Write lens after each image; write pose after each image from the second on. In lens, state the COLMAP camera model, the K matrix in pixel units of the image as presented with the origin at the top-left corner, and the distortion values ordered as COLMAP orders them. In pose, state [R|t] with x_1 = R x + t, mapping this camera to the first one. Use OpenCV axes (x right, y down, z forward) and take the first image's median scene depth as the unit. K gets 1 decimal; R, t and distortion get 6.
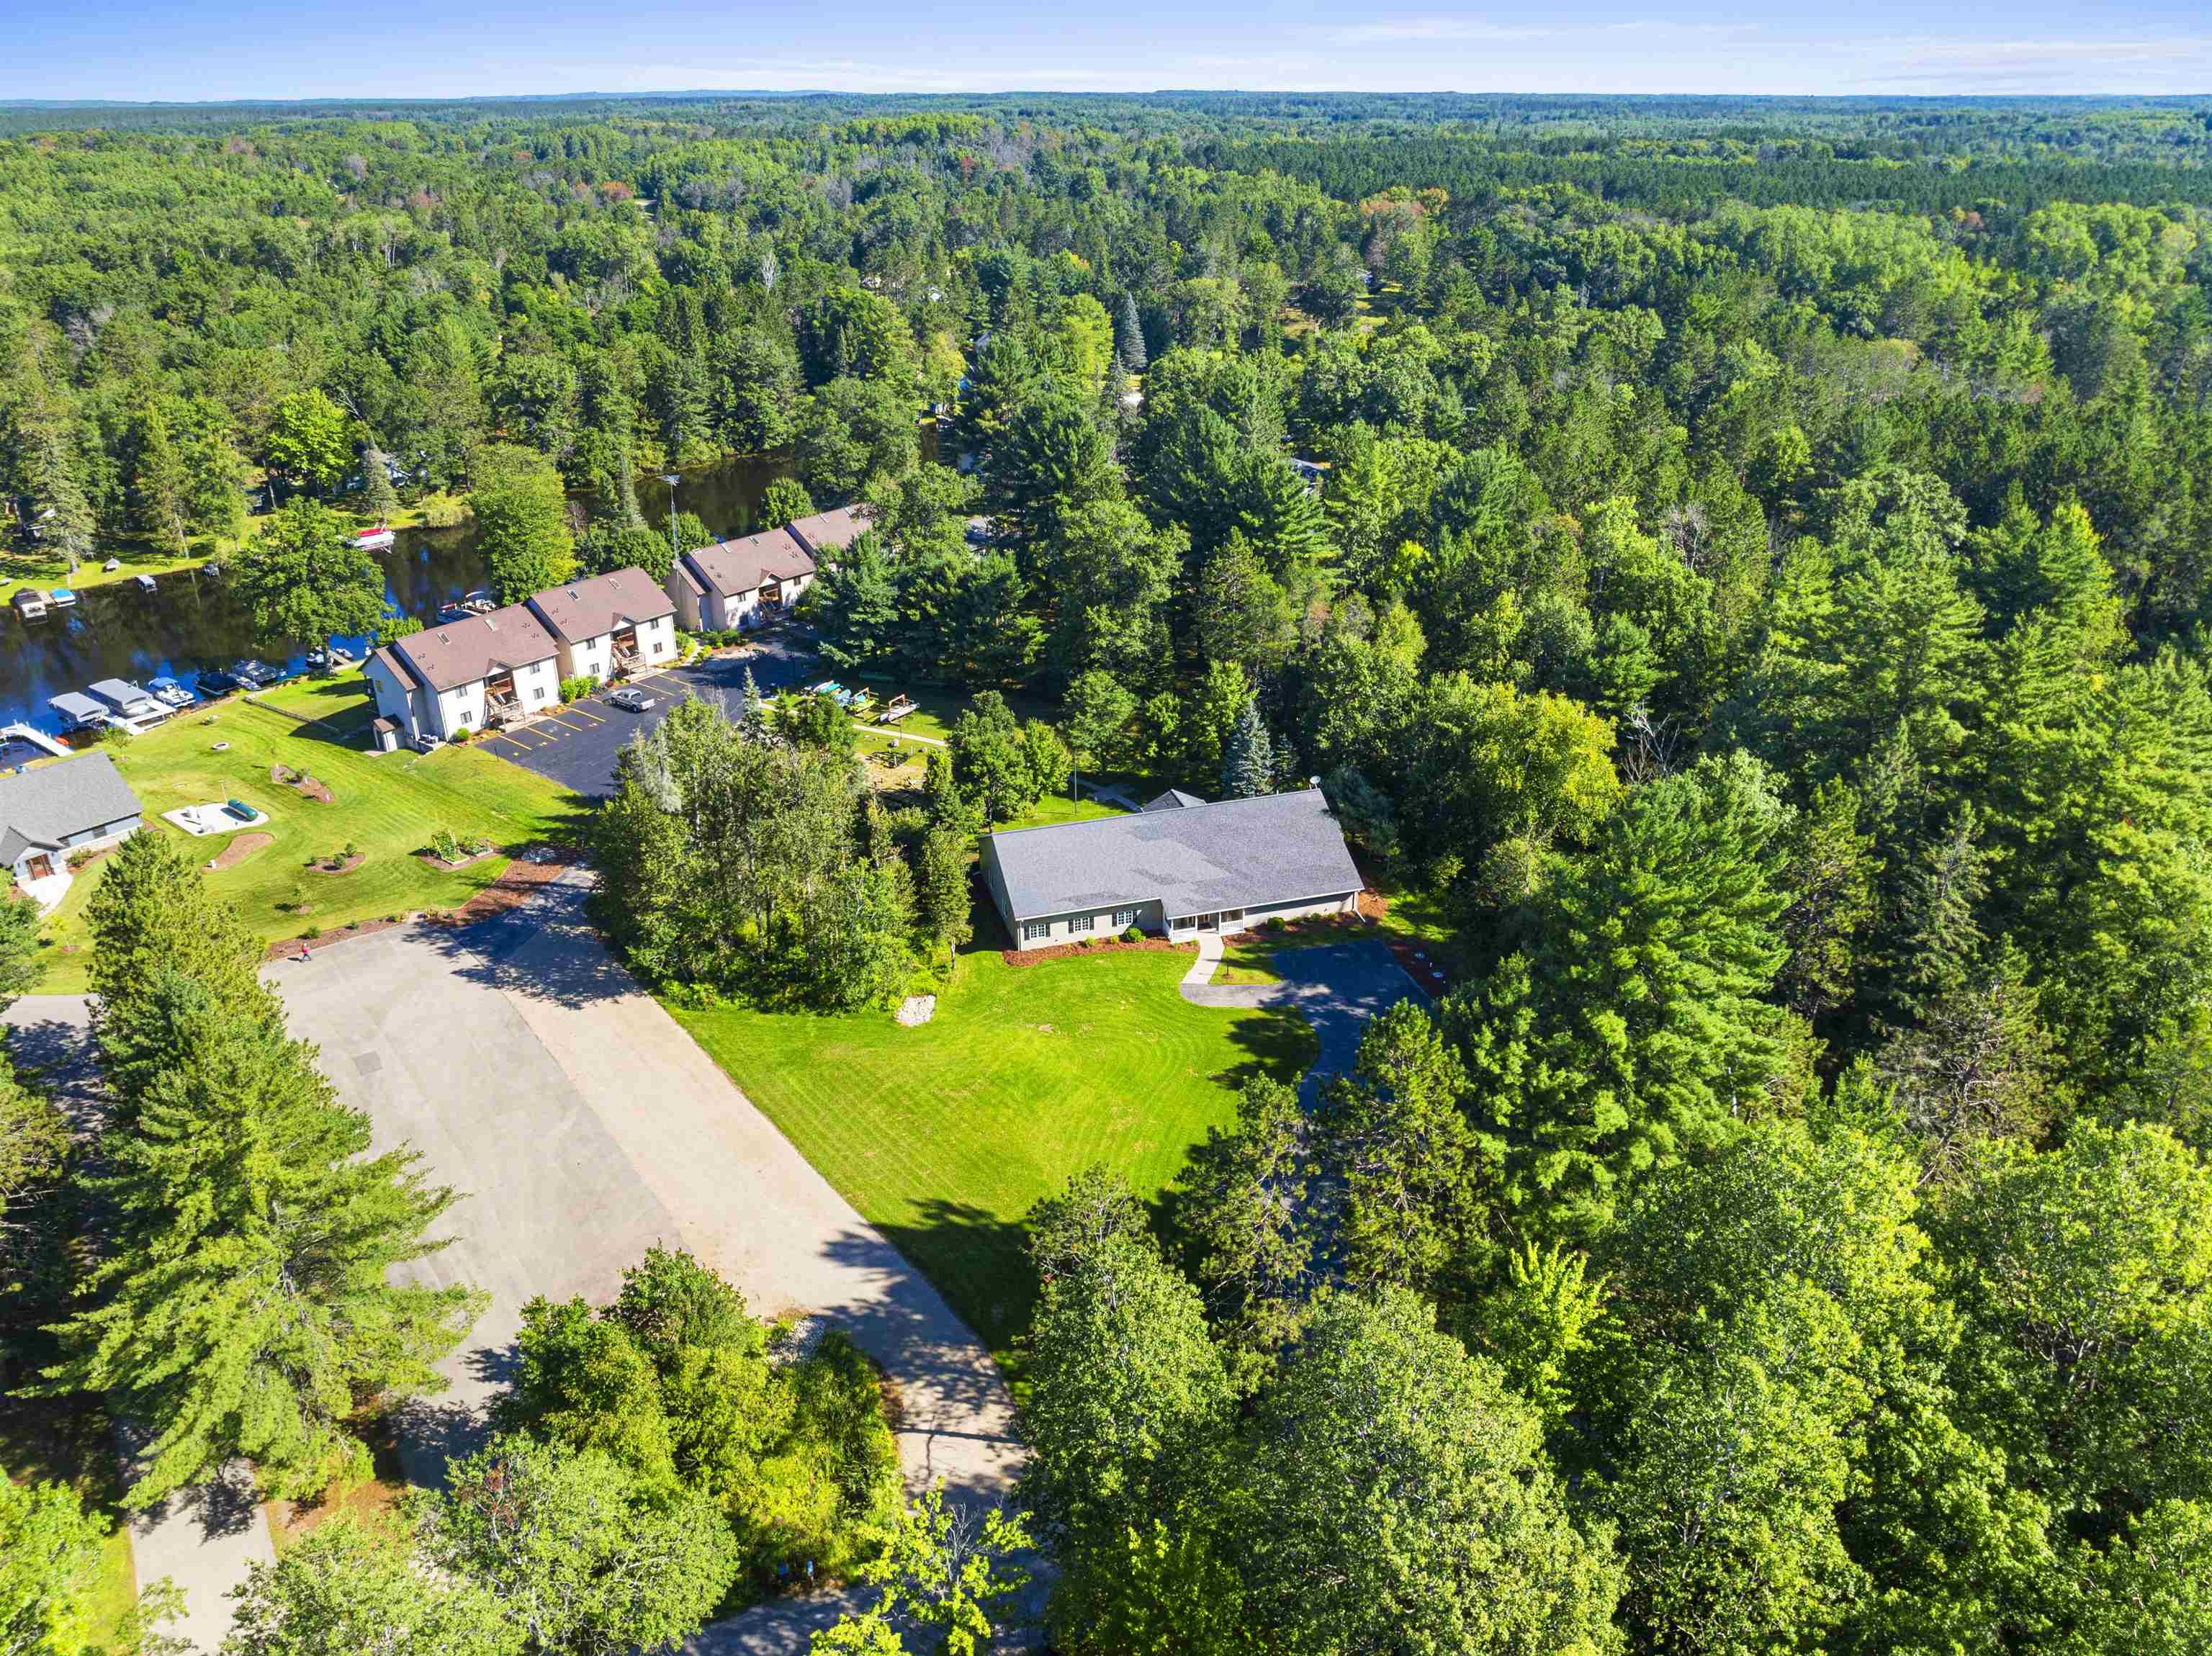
lens RADIAL K [[1559.3, 0, 1106.0], [0, 1559.3, 828.0], [0, 0, 1]] dist [-0.028801, -0.009502]
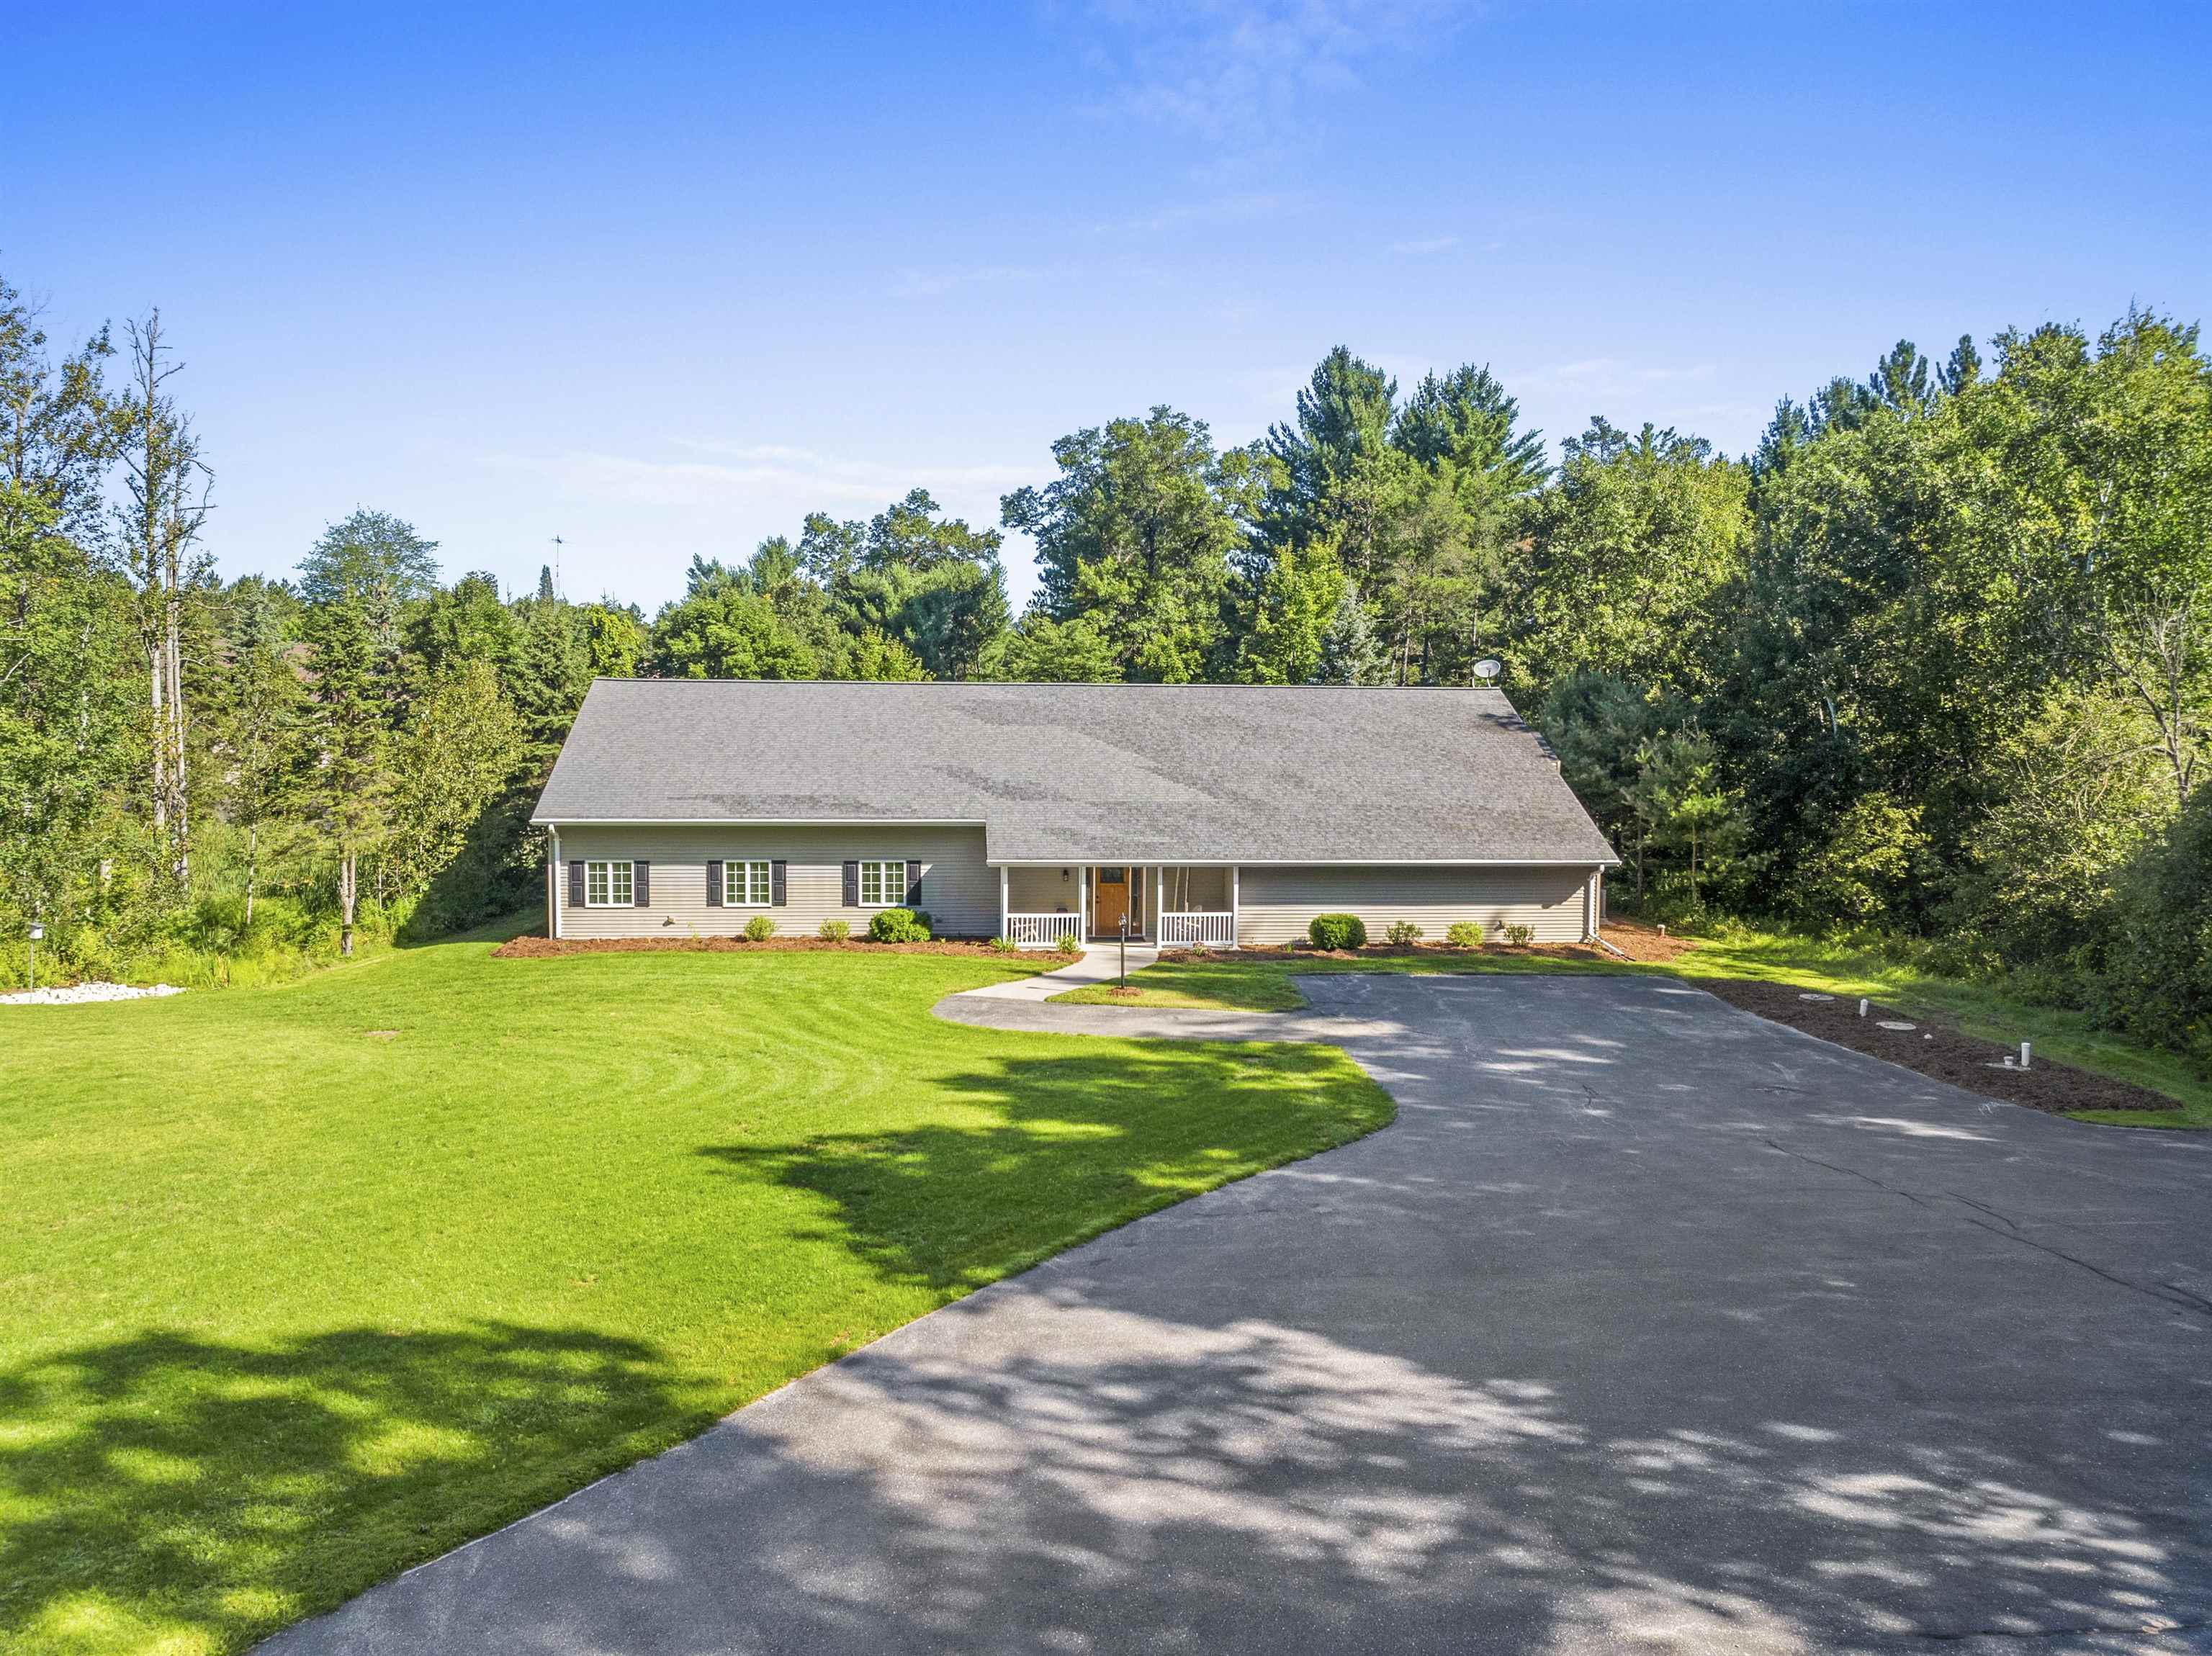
lens RADIAL K [[1549.9, 0, 1106.0], [0, 1549.9, 828.0], [0, 0, 1]] dist [-0.001293, -0.070384]
pose [[0.982038, 0.028969, -0.186445, 0.107233], [-0.095474, 0.928597, -0.358598, 0.142708], [0.162744, 0.369958, 0.914683, 0.607633]]
